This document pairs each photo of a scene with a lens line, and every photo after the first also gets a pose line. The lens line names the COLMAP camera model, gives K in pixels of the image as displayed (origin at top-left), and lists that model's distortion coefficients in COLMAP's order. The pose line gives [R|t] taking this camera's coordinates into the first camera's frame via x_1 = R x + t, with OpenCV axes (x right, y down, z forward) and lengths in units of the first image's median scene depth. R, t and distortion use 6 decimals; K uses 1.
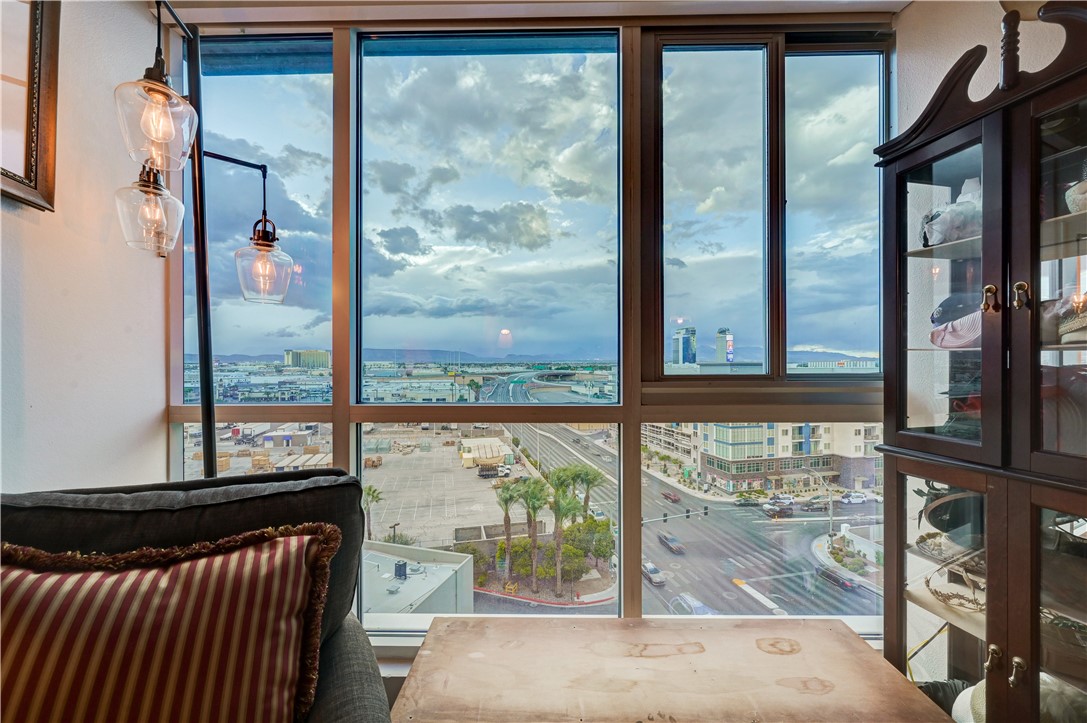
lens RADIAL K [[428.6, 0, 546.5], [0, 428.6, 361.8], [0, 0, 1]] dist [-0.003310, 0.000813]
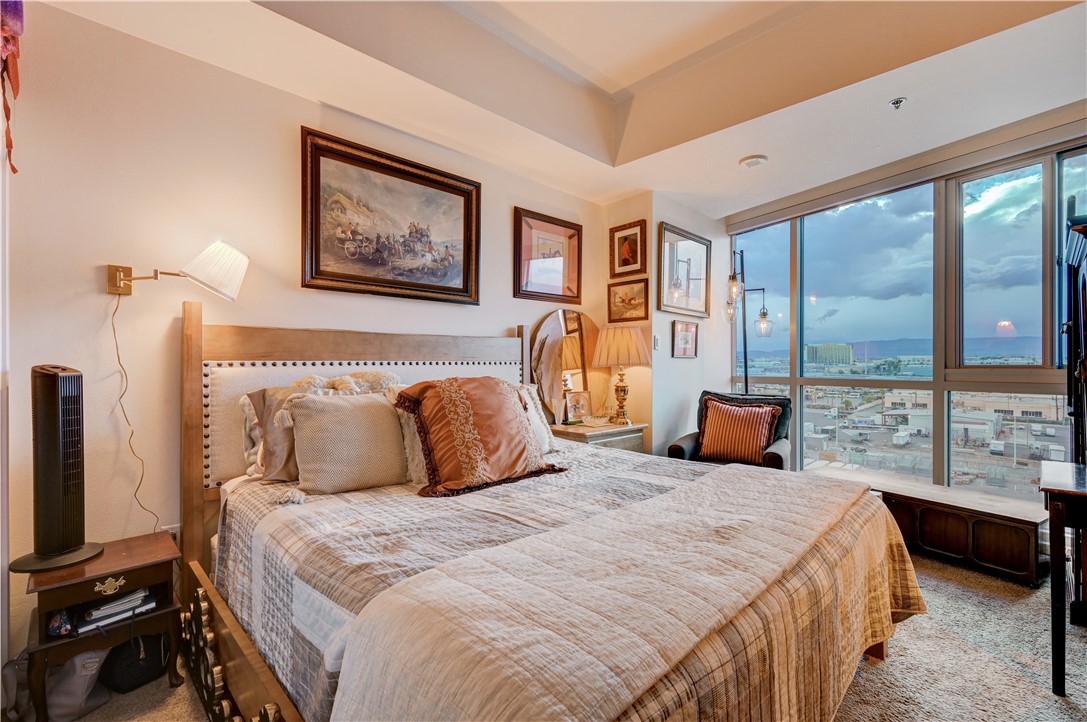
lens RADIAL K [[486.0, 0, 539.8], [0, 486.0, 356.6], [0, 0, 1]] dist [-0.004578, 0.002478]
pose [[0.495748, -0.011038, -0.868396, 1.234183], [0.010287, 0.999924, -0.006838, -0.011842], [0.868405, -0.005543, 0.495824, -1.661281]]
